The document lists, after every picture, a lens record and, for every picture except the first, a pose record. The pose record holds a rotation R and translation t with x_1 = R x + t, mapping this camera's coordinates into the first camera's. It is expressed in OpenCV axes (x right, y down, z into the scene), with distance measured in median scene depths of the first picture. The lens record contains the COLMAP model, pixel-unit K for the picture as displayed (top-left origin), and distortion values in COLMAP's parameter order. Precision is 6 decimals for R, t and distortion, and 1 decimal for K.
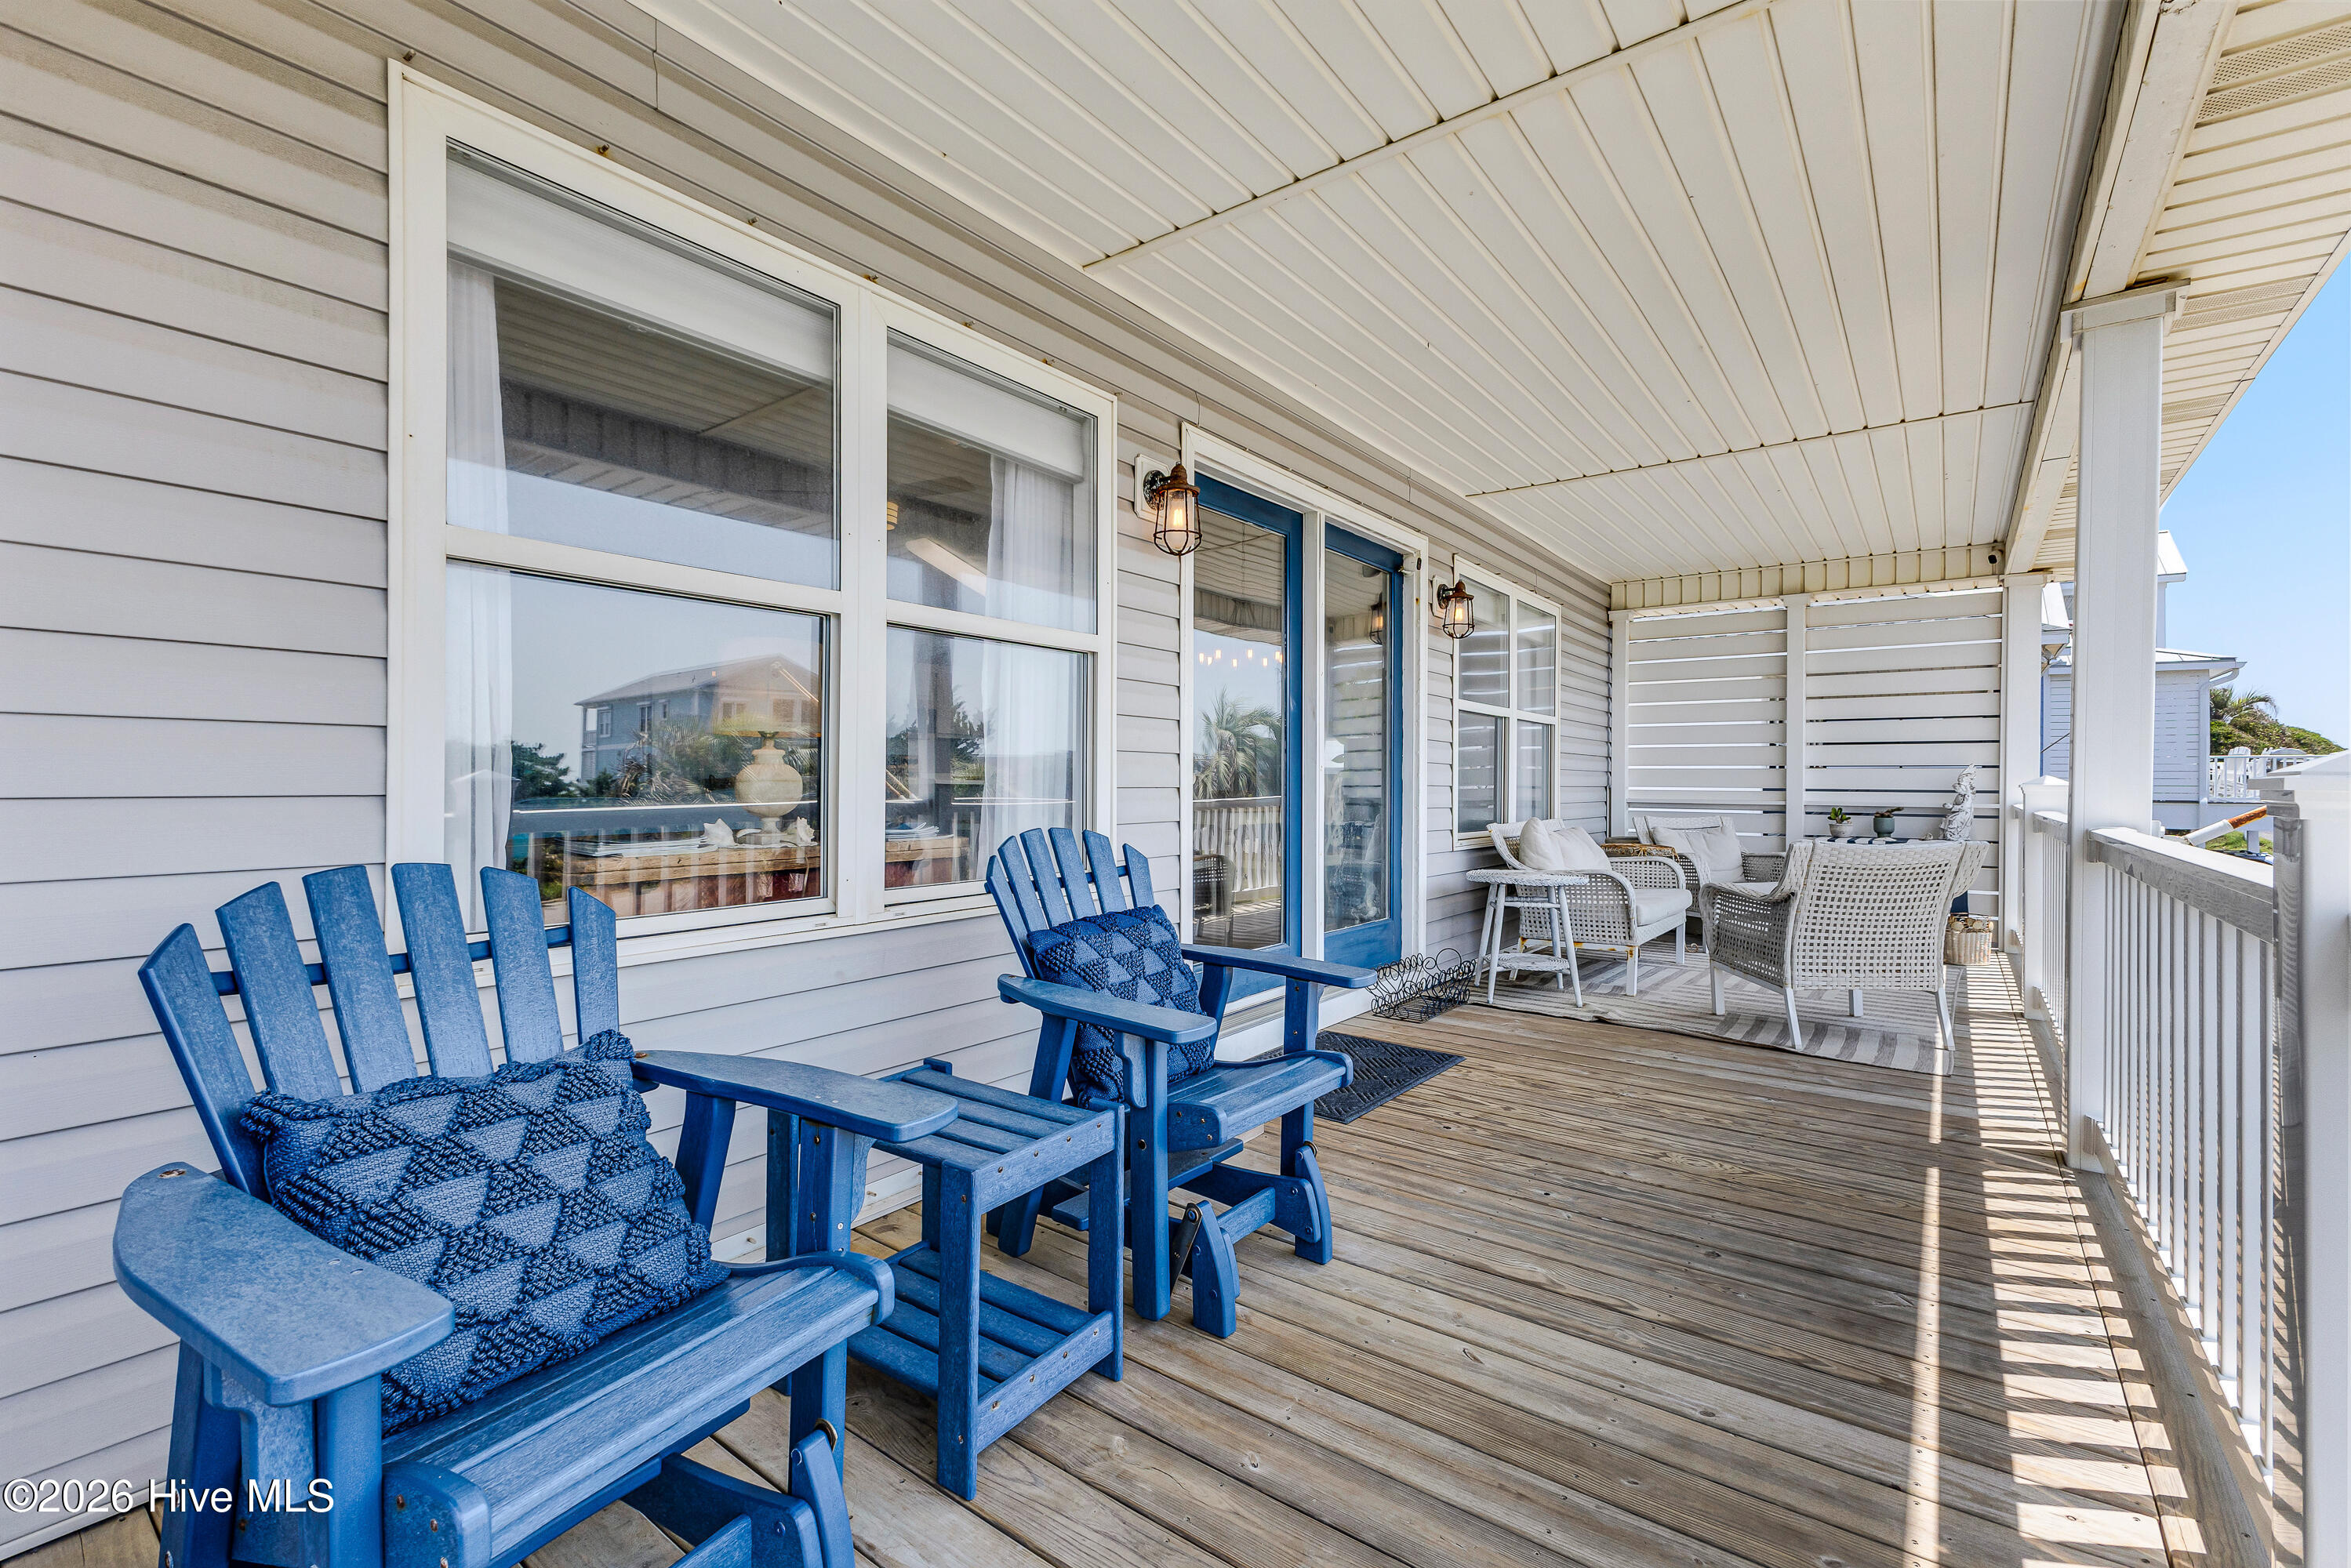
lens RADIAL K [[1019.1, 0, 1159.8], [0, 1019.1, 781.2], [0, 0, 1]] dist [0.003348, 0.000098]
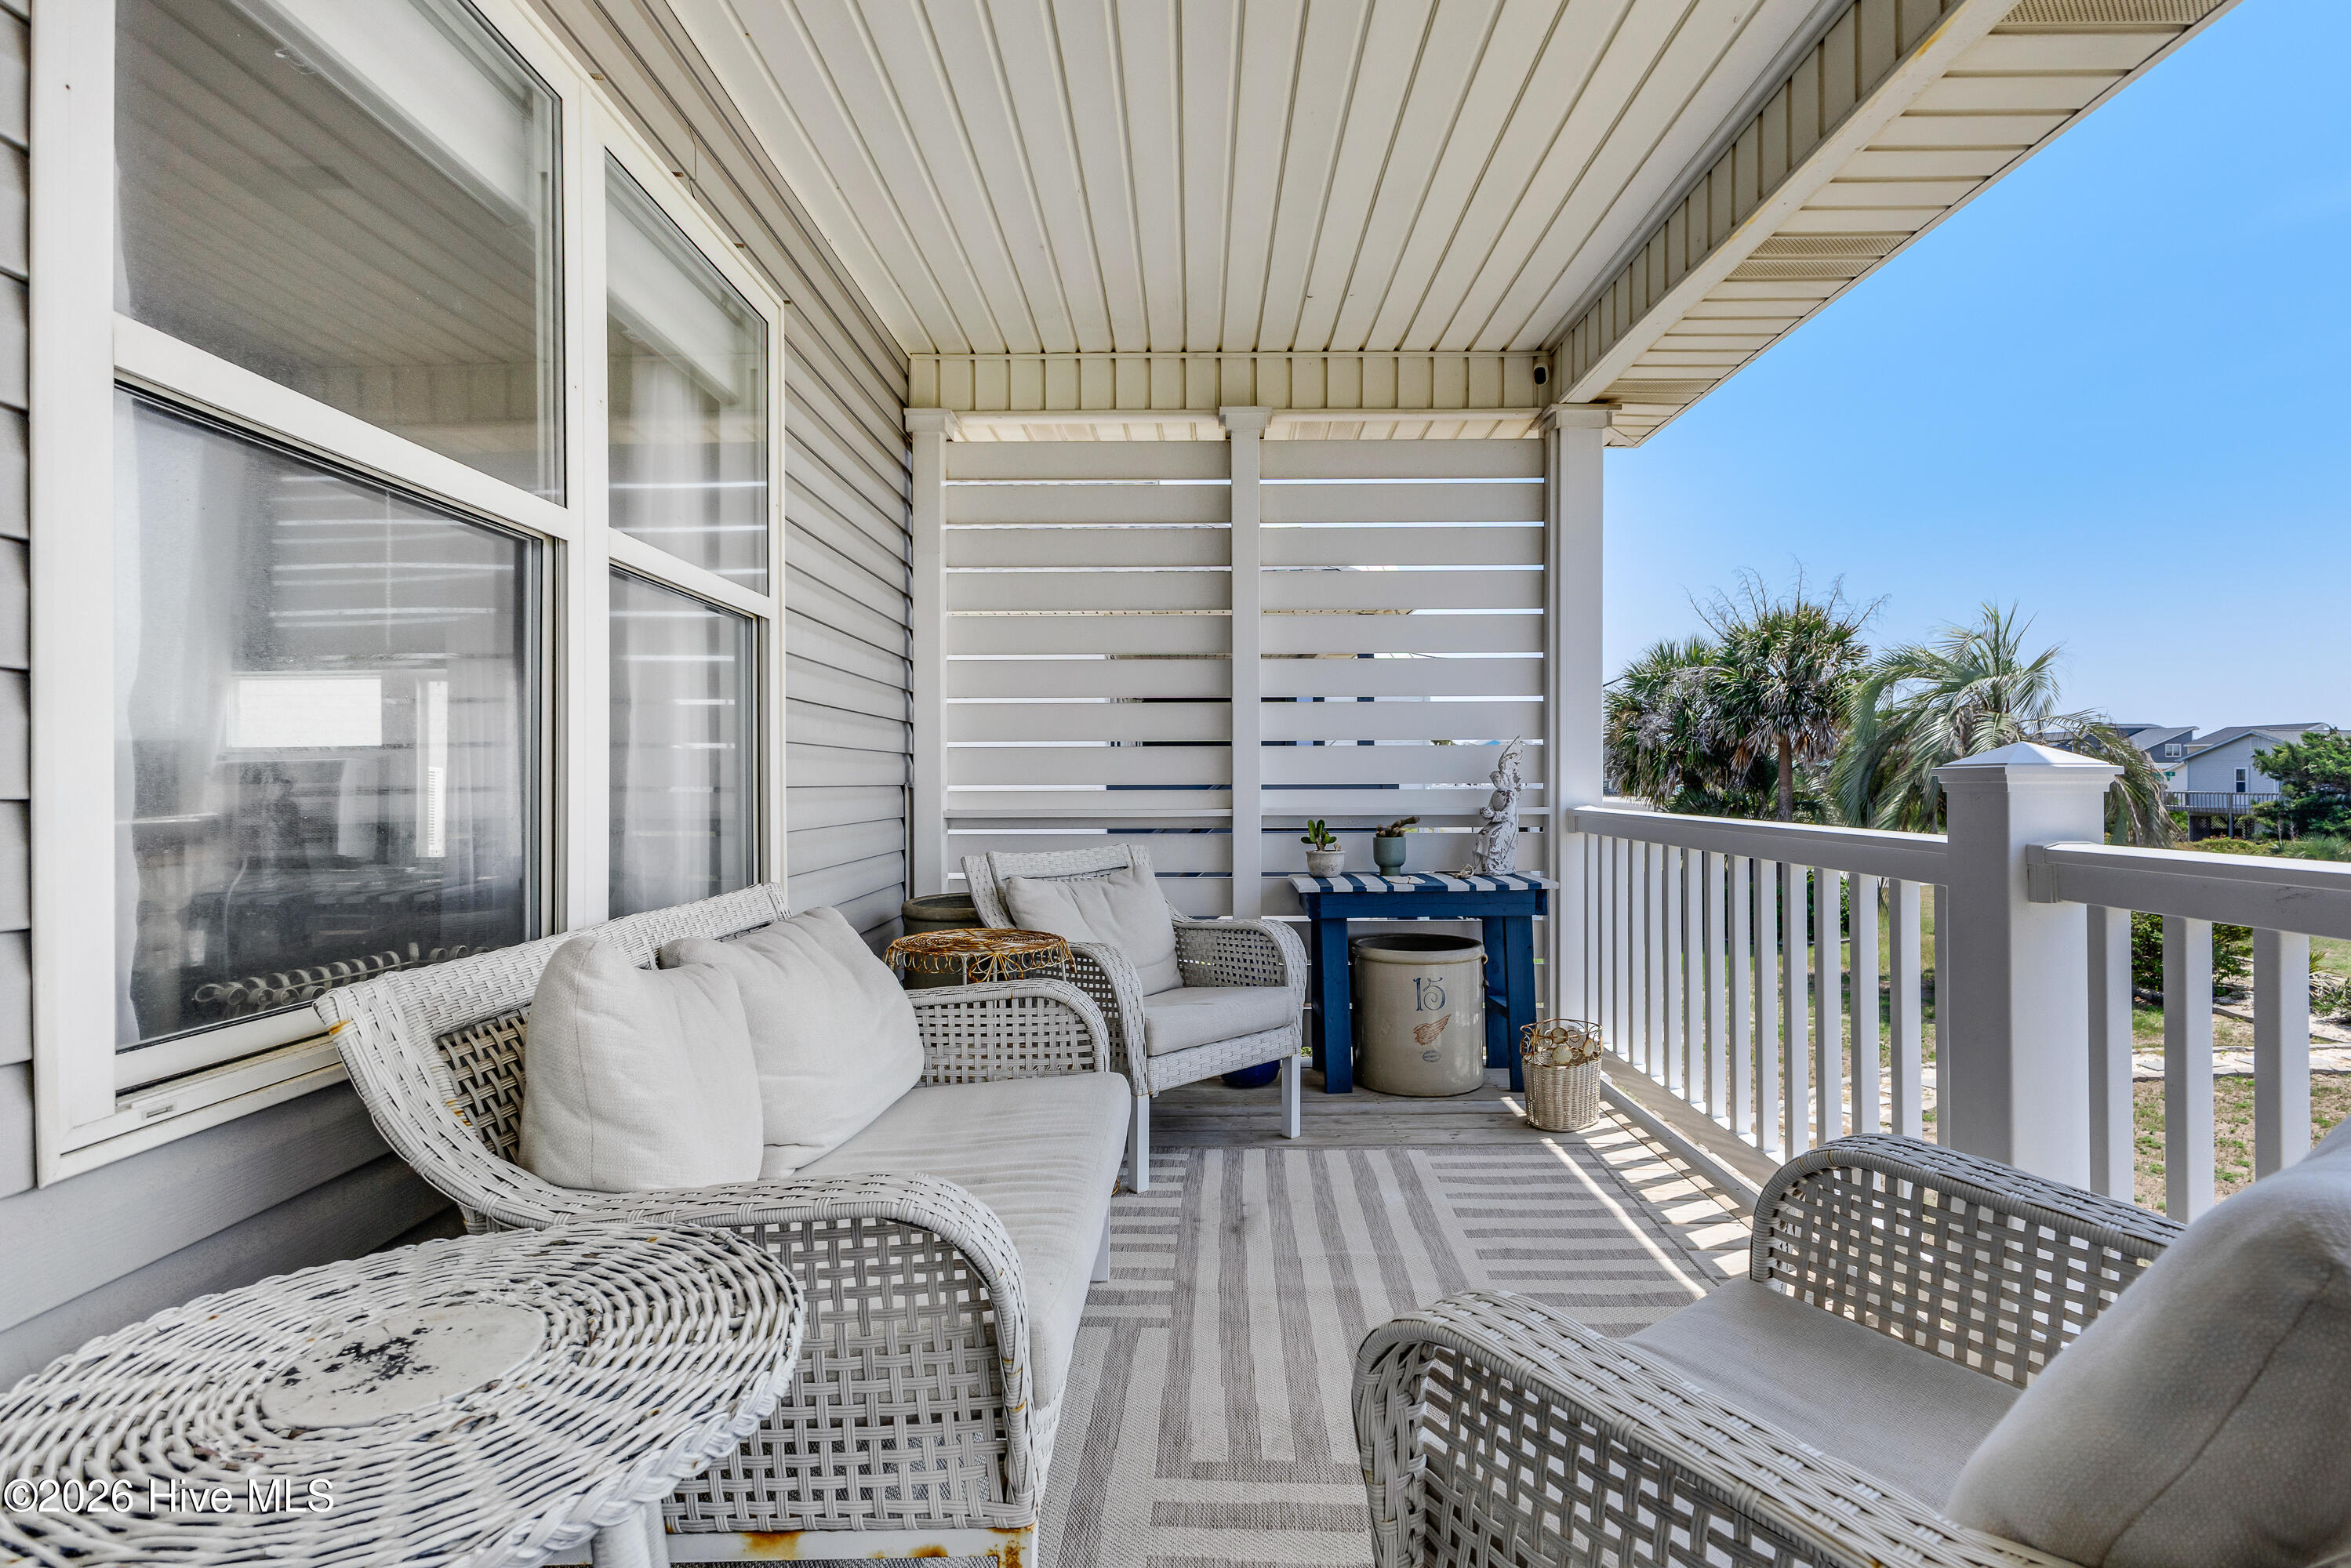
lens RADIAL K [[1169.0, 0, 1169.8], [0, 1169.0, 773.4], [0, 0, 1]] dist [0.000053, -0.000013]
pose [[0.804656, -0.009403, 0.593666, 0.233065], [0.008065, 0.999955, 0.004906, -0.001545], [-0.593686, 0.000840, 0.804696, 0.530853]]
